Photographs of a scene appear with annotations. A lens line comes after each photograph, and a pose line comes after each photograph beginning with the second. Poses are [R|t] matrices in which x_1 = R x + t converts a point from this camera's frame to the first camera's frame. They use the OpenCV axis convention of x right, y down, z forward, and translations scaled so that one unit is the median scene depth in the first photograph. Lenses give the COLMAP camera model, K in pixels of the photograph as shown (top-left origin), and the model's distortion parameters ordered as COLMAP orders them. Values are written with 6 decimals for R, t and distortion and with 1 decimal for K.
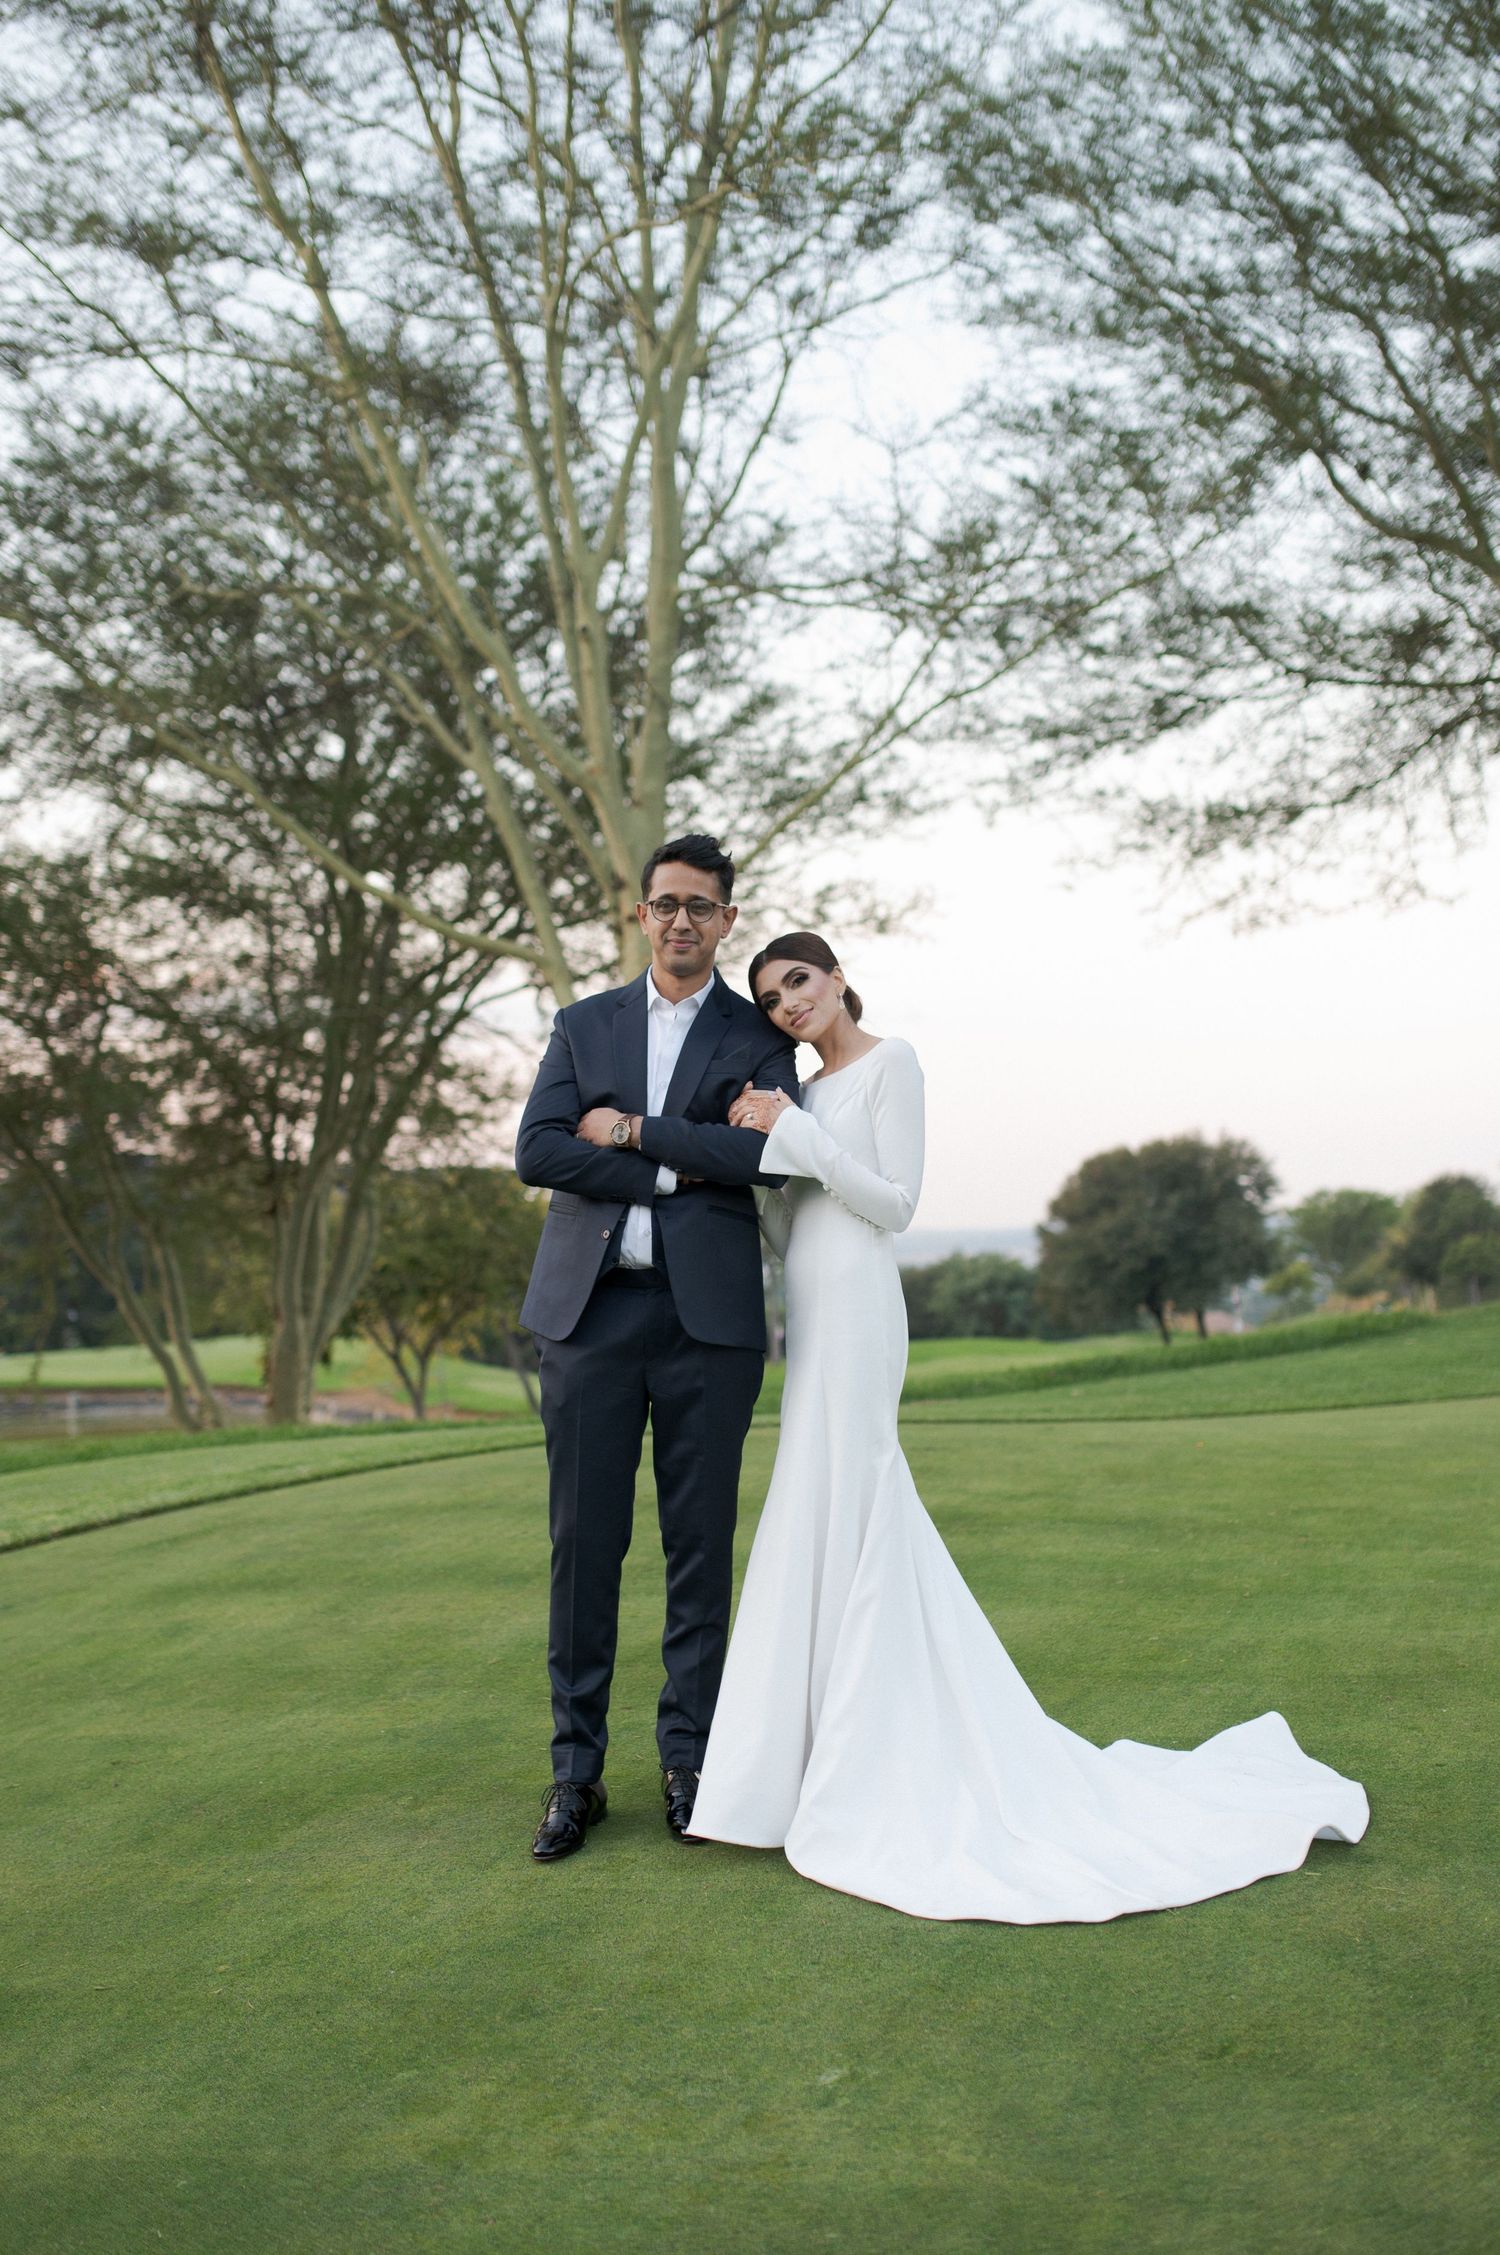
lens RADIAL K [[2420.3, 0, 750.0], [0, 2420.3, 1127.5], [0, 0, 1]] dist [-0.022203, 0.006818]
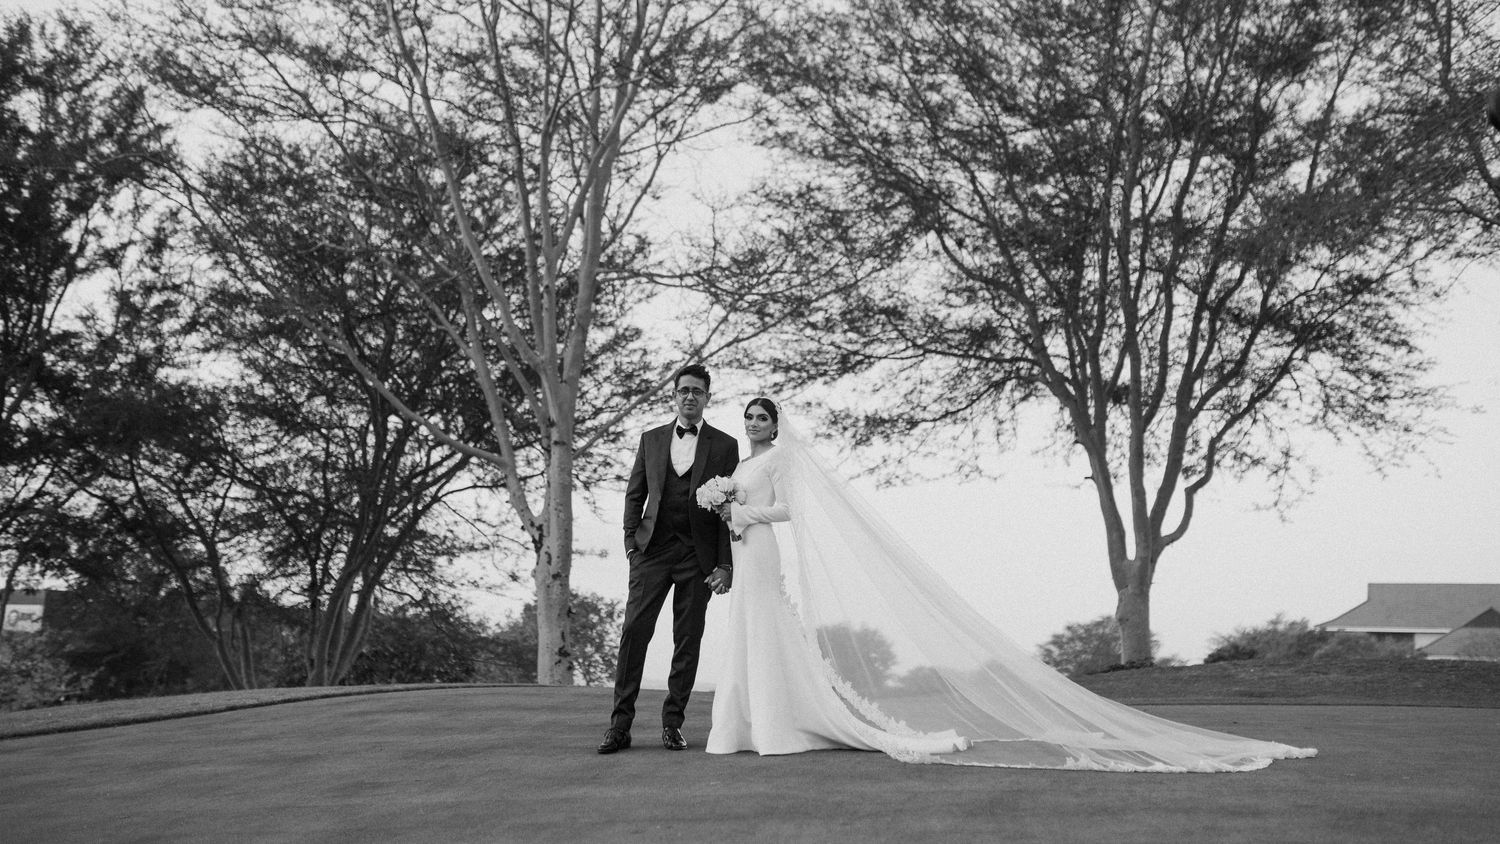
lens RADIAL K [[1510.8, 0, 750.0], [0, 1510.8, 422.0], [0, 0, 1]] dist [-0.011185, 0.009861]
pose [[0.990564, 0.083731, 0.108495, -0.022210], [-0.069239, 0.988953, -0.131068, 0.029574], [-0.118271, 0.122319, 0.985419, -0.117243]]
